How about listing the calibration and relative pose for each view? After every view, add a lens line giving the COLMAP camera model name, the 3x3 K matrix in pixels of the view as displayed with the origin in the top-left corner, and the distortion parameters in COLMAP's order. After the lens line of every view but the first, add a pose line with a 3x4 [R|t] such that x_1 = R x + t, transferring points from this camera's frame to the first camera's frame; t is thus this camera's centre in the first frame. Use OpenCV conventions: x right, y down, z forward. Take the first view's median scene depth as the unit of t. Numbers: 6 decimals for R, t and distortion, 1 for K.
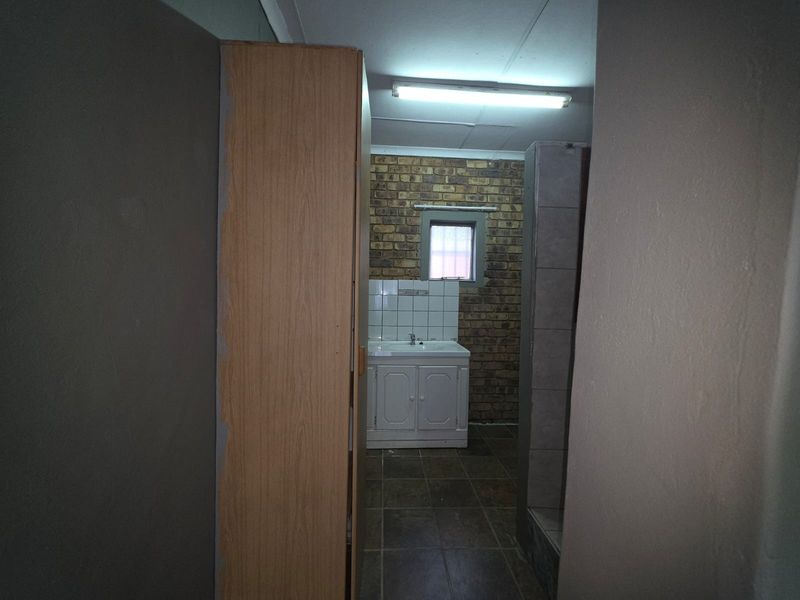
lens RADIAL K [[319.9, 0, 399.7], [0, 319.9, 298.3], [0, 0, 1]] dist [-0.000500, 0.000923]
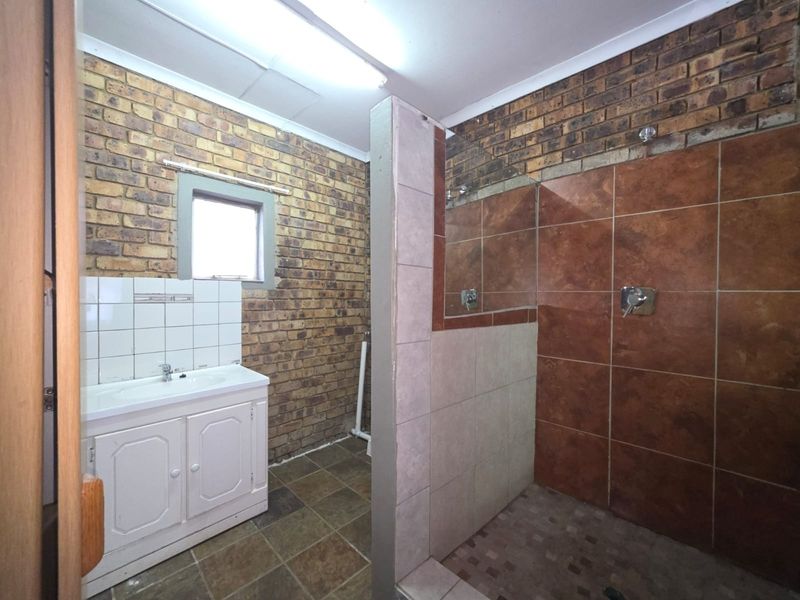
lens RADIAL K [[319.9, 0, 400.2], [0, 319.9, 298.1], [0, 0, 1]] dist [-0.000500, 0.000923]
pose [[0.738830, -0.022148, 0.673527, -0.039643], [0.026209, 0.999648, 0.004122, -0.008495], [-0.673381, 0.014607, 0.739151, 0.216850]]
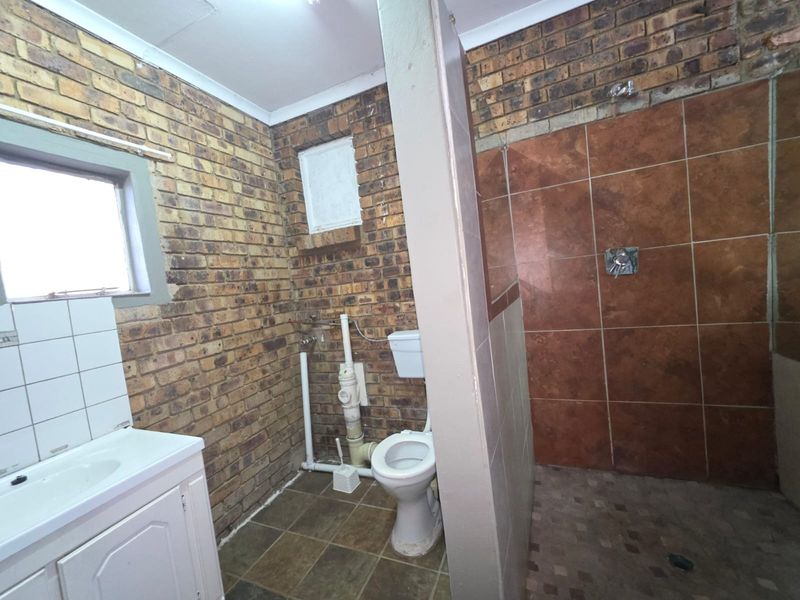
lens RADIAL K [[319.9, 0, 401.4], [0, 319.9, 297.5], [0, 0, 1]] dist [-0.000500, 0.000923]
pose [[0.444074, -0.121023, 0.887779, -0.035540], [0.149362, 0.986971, 0.059833, -0.017929], [-0.883453, 0.106031, 0.456364, 0.429367]]
